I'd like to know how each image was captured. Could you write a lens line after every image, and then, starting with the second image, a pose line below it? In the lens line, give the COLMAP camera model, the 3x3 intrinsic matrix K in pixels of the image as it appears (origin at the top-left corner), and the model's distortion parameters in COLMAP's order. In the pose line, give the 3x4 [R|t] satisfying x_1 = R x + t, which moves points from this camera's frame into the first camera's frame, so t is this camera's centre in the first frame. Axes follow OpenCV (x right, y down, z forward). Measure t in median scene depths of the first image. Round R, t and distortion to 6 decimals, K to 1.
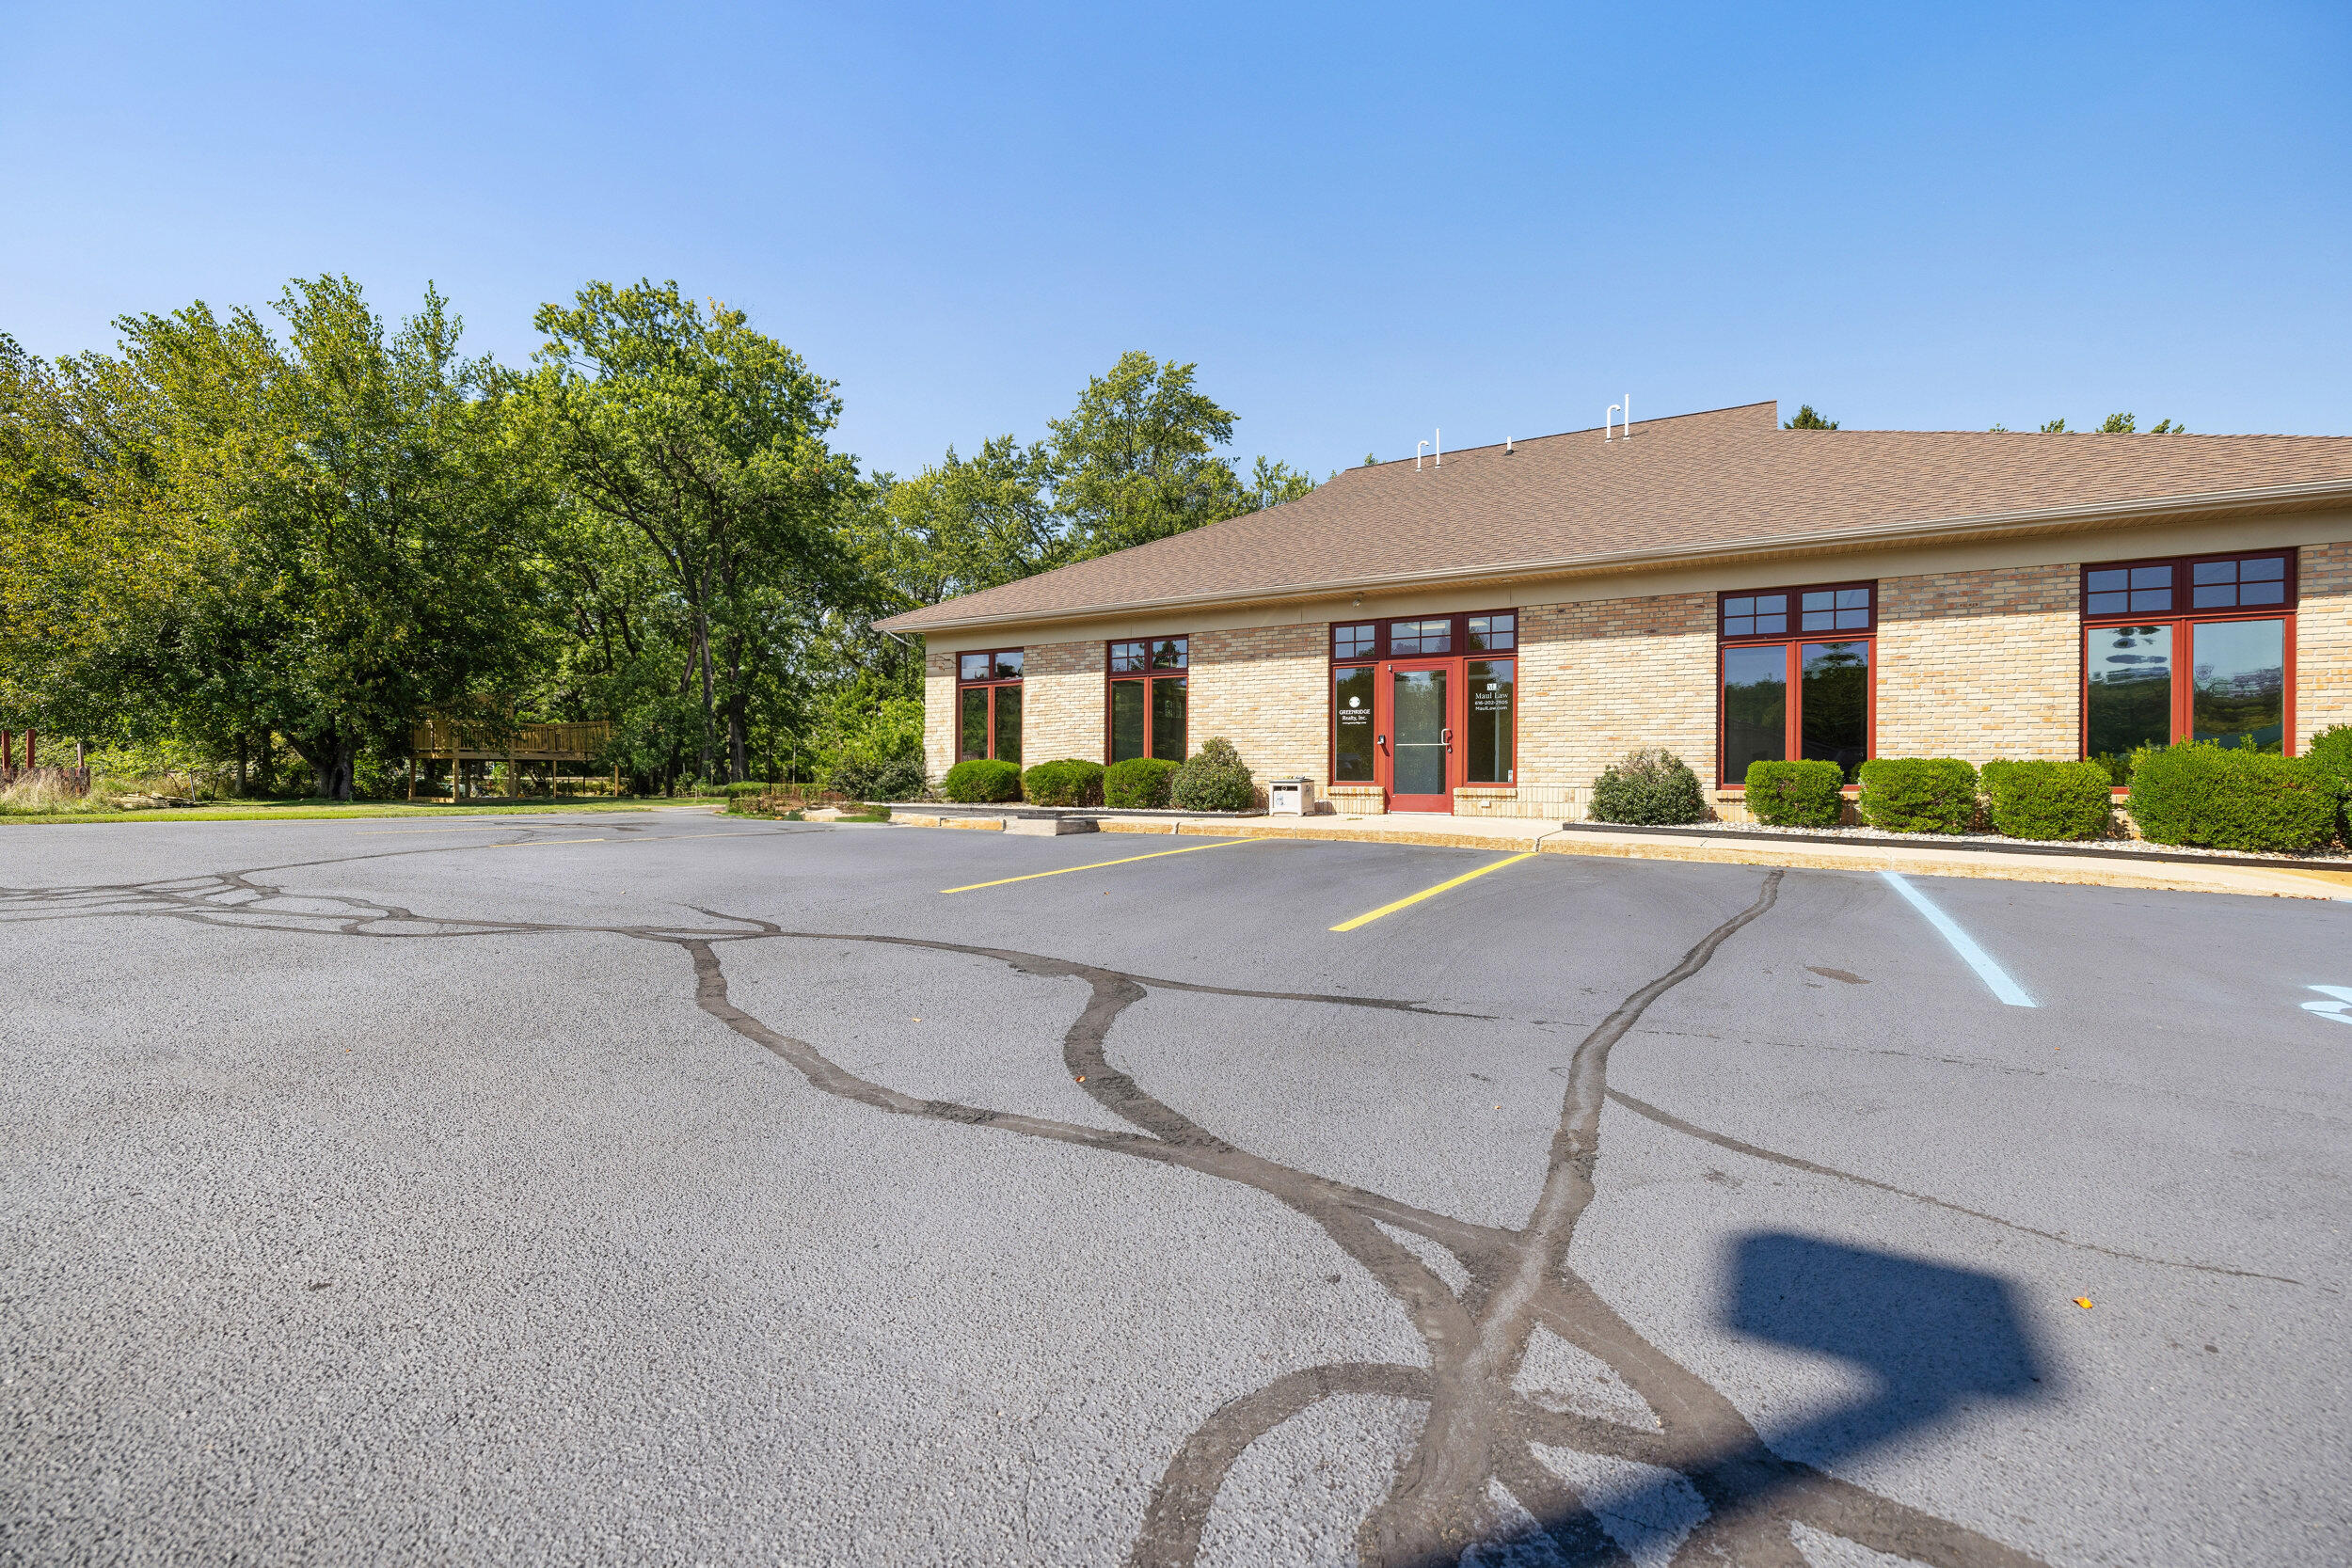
lens RADIAL K [[999.9, 0, 1181.9], [0, 999.9, 781.1], [0, 0, 1]] dist [-0.000010, 0.000642]
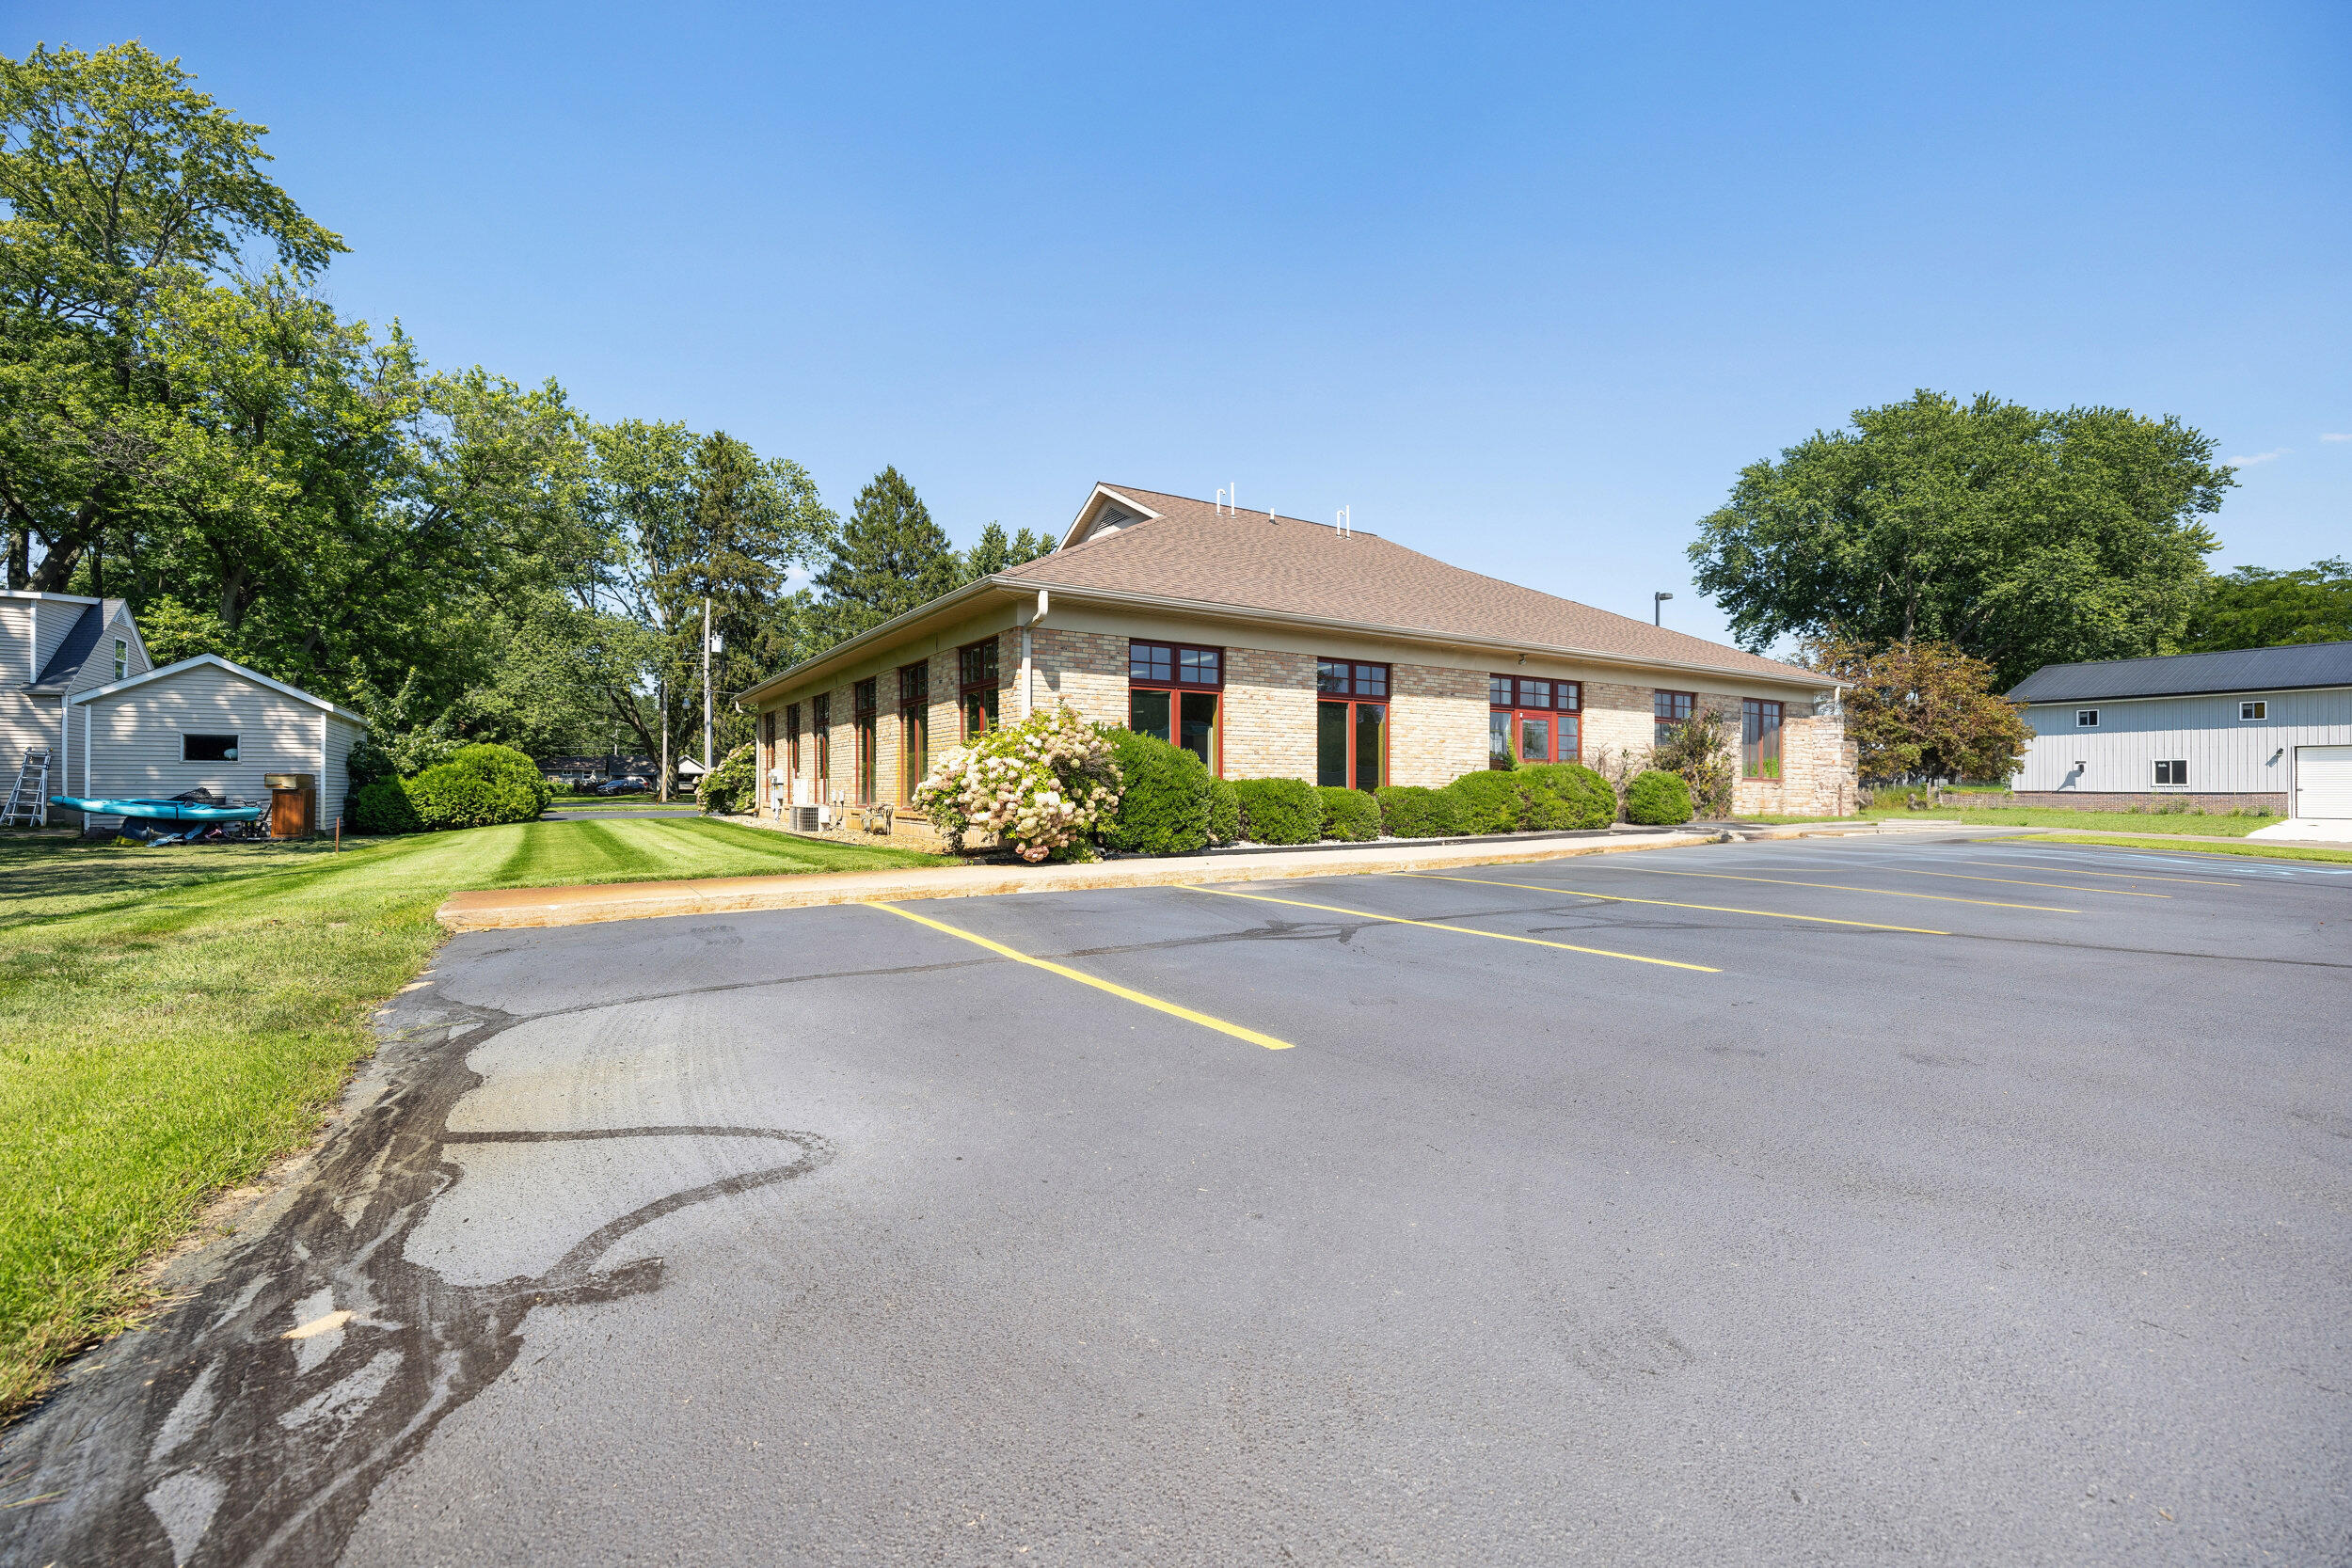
lens RADIAL K [[999.9, 0, 1181.9], [0, 999.9, 781.1], [0, 0, 1]] dist [-0.000010, 0.000642]
pose [[0.476057, 0.003389, 0.879408, -0.948782], [-0.003087, 0.999993, -0.002182, -0.022699], [-0.879409, -0.001676, 0.476064, 0.667192]]
